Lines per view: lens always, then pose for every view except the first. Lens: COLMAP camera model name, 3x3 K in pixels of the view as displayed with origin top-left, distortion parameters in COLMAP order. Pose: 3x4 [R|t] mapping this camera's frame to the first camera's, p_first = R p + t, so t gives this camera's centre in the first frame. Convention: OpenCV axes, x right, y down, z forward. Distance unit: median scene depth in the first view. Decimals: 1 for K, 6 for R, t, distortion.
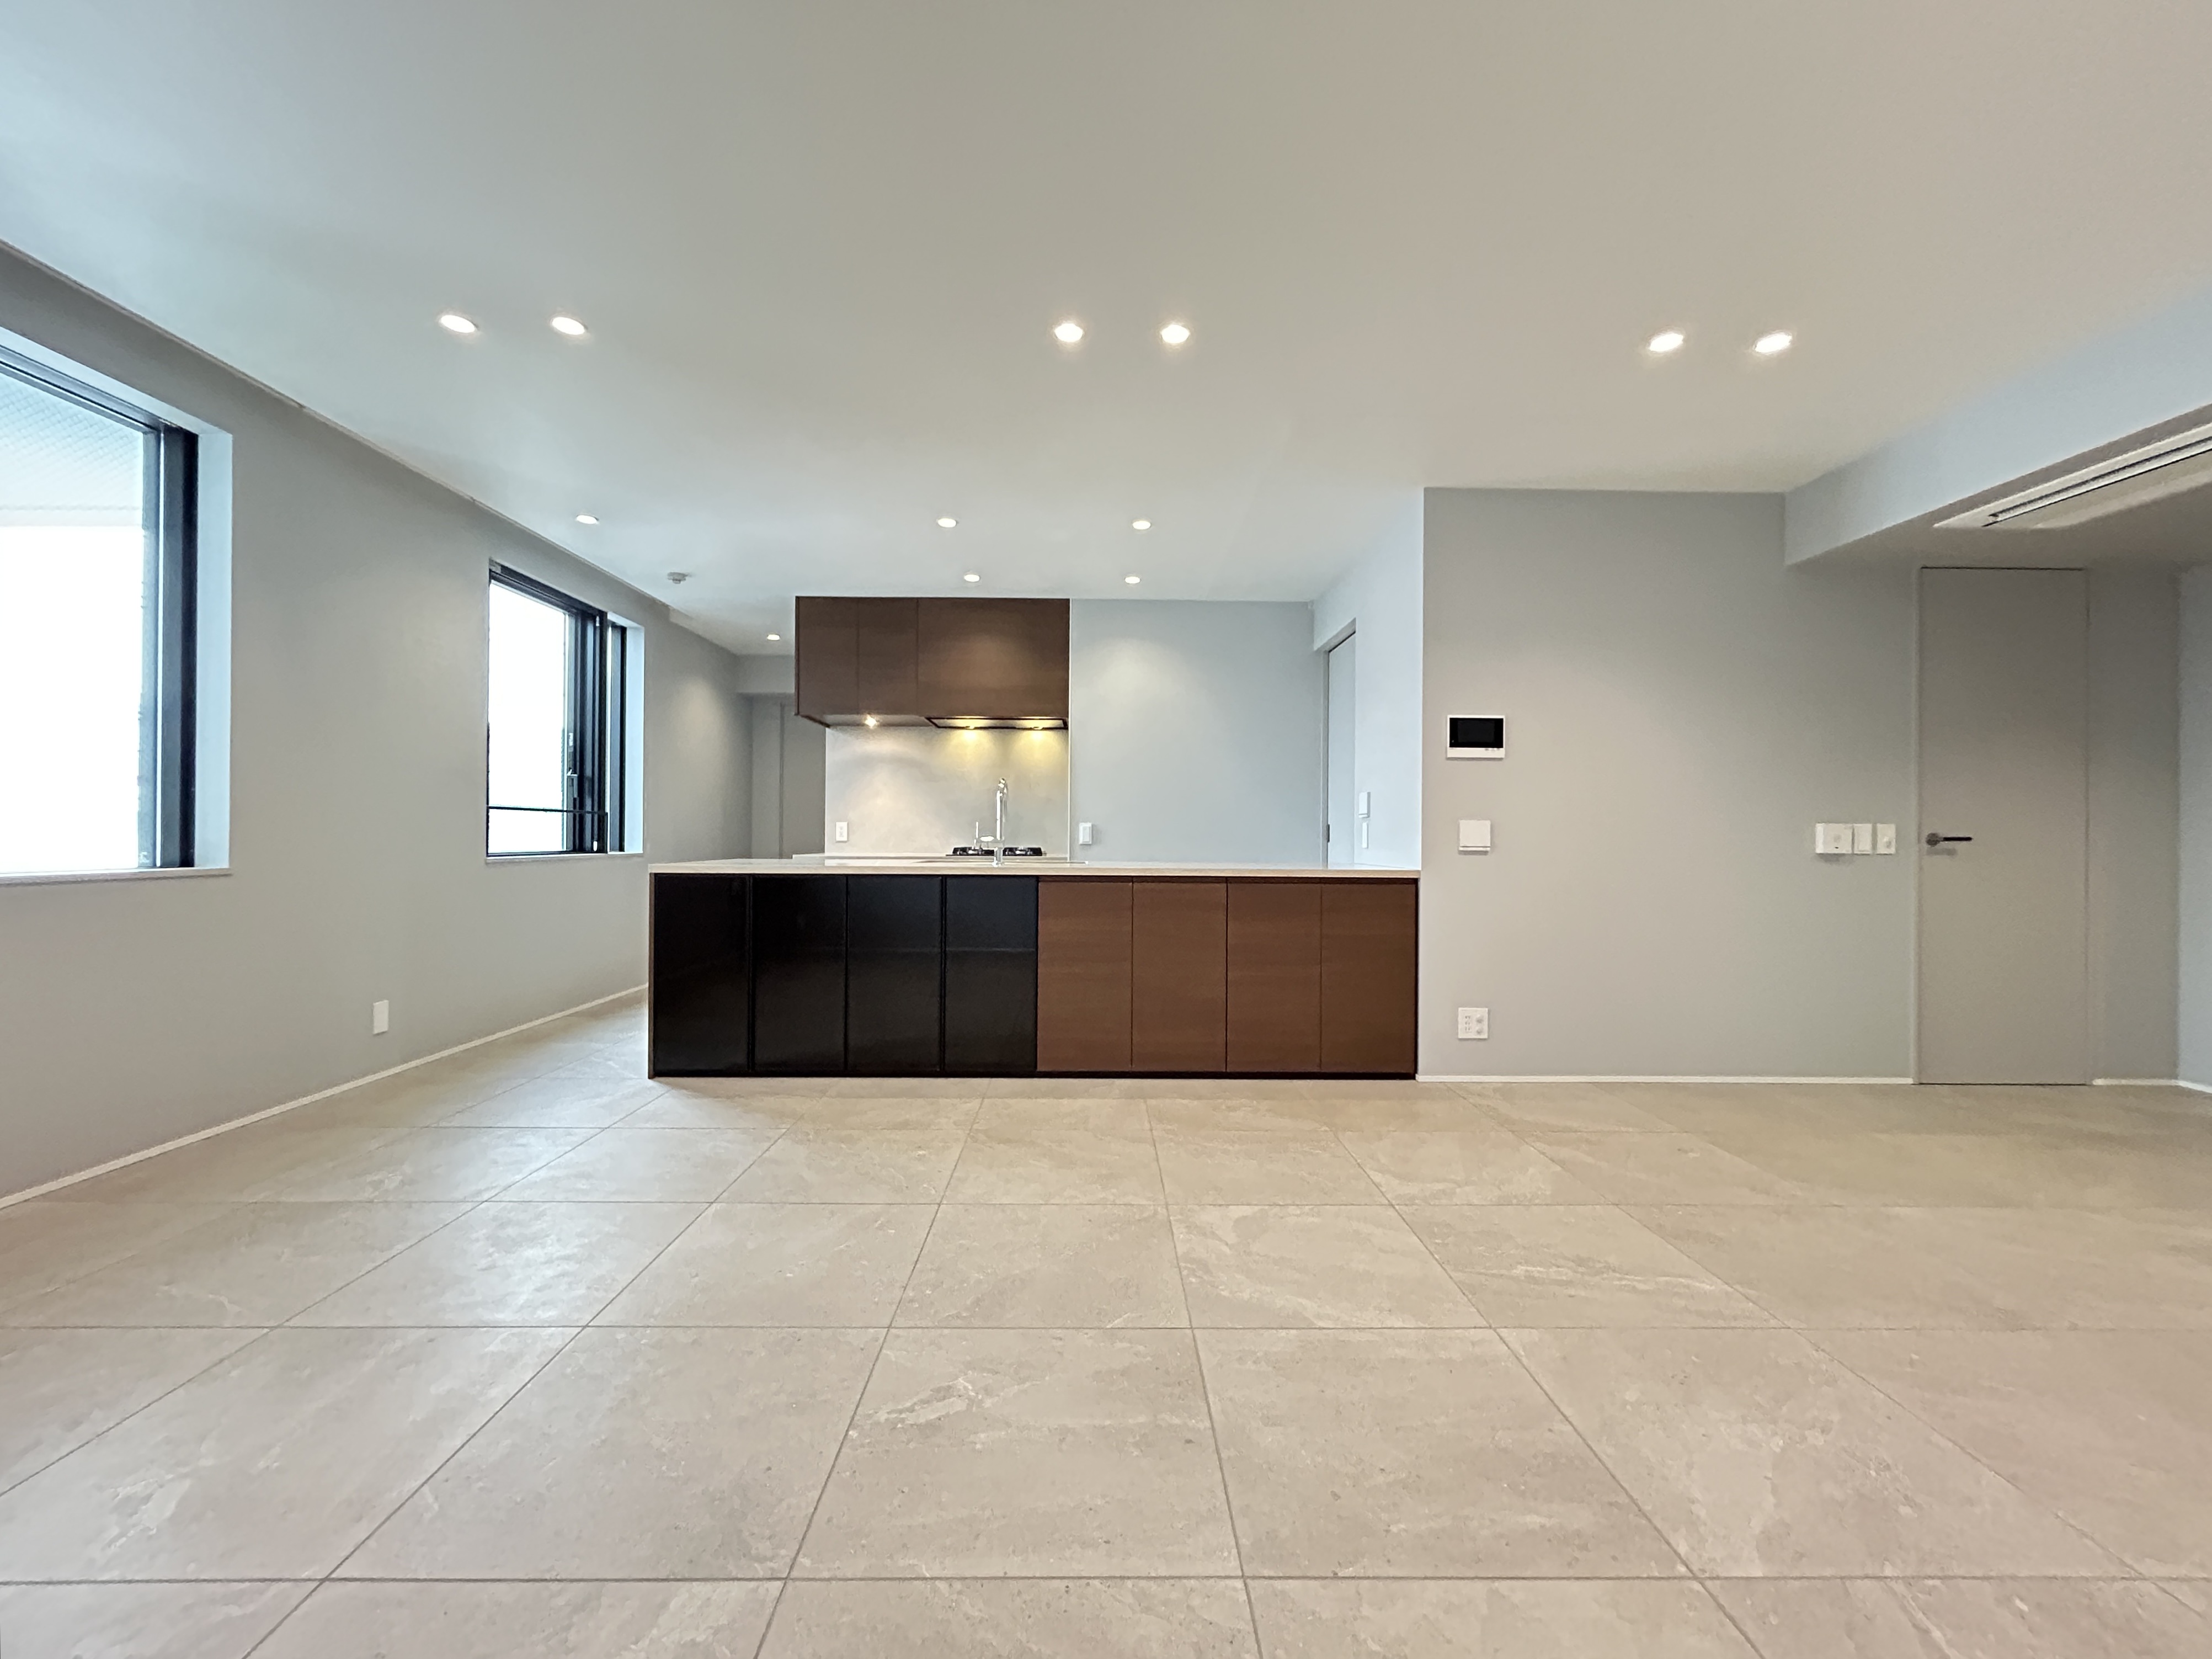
lens RADIAL K [[891.5, 0, 1106.0], [0, 891.5, 829.5], [0, 0, 1]] dist [0.012903, -0.000015]
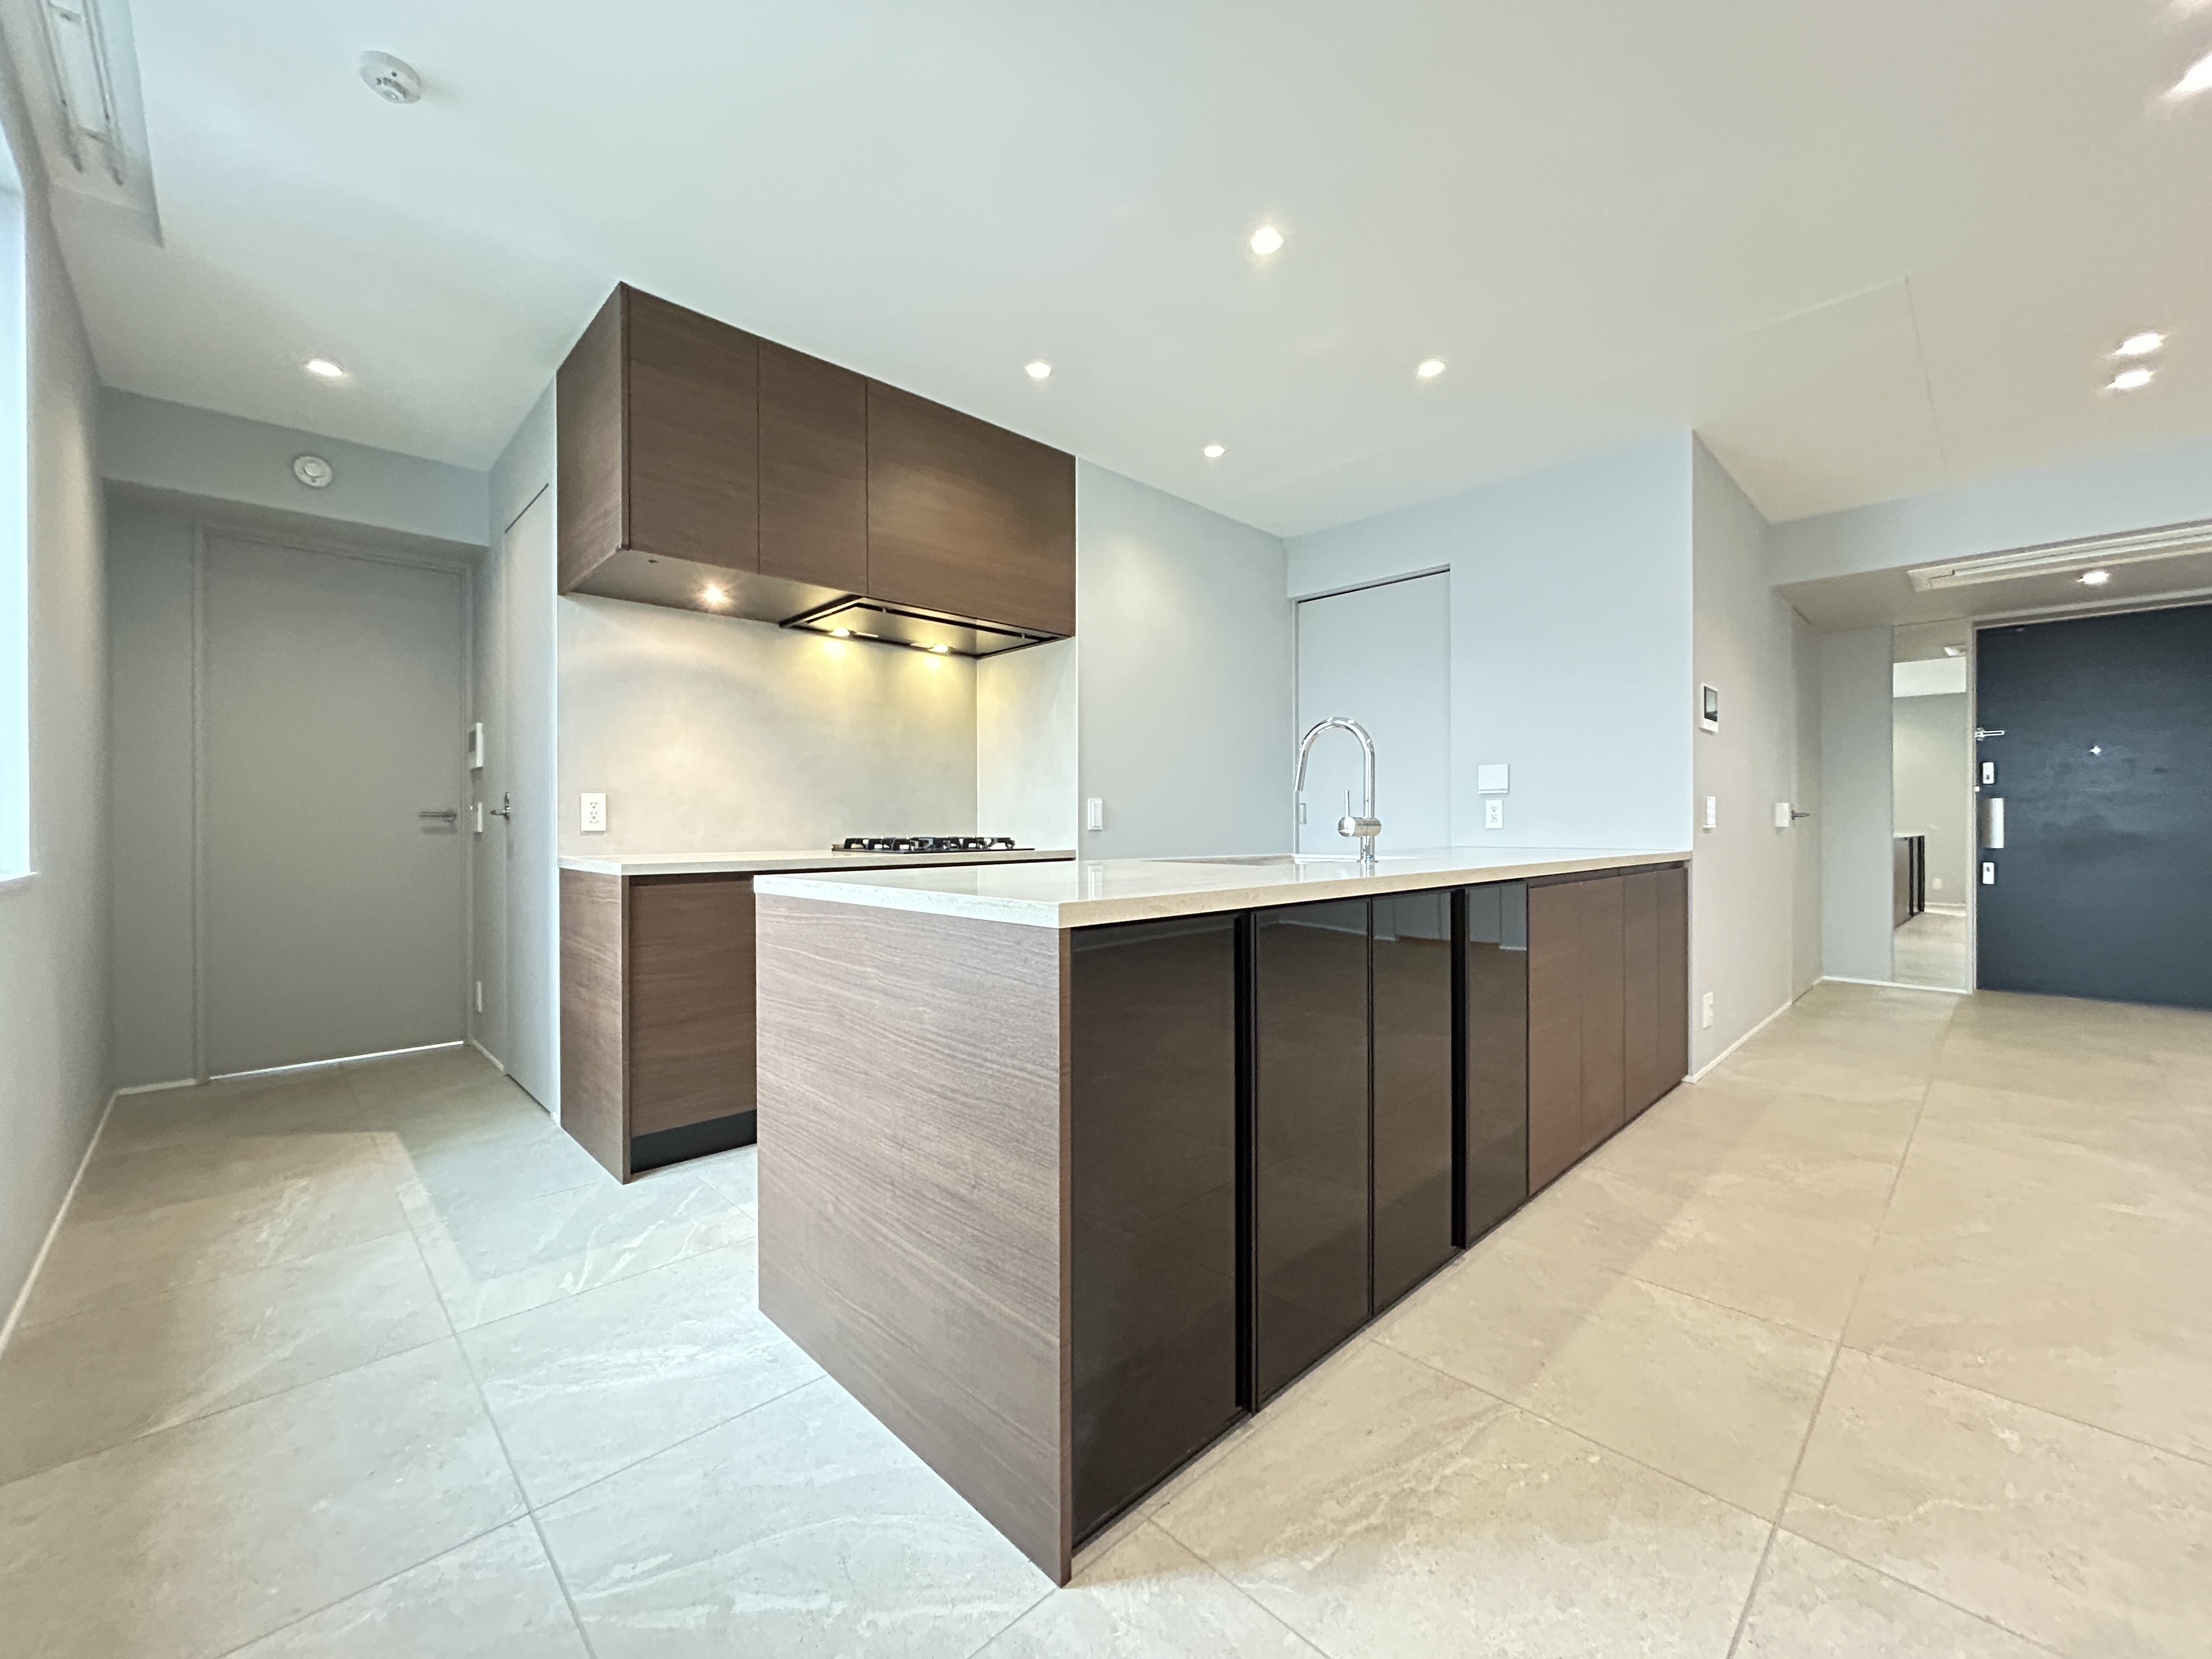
lens RADIAL K [[887.7, 0, 1106.0], [0, 887.7, 829.5], [0, 0, 1]] dist [-0.000004, 0.000111]
pose [[0.727674, -0.013523, 0.685790, -0.473974], [0.002072, 0.999844, 0.017517, 0.004386], [-0.685920, -0.011326, 0.727589, 0.510370]]
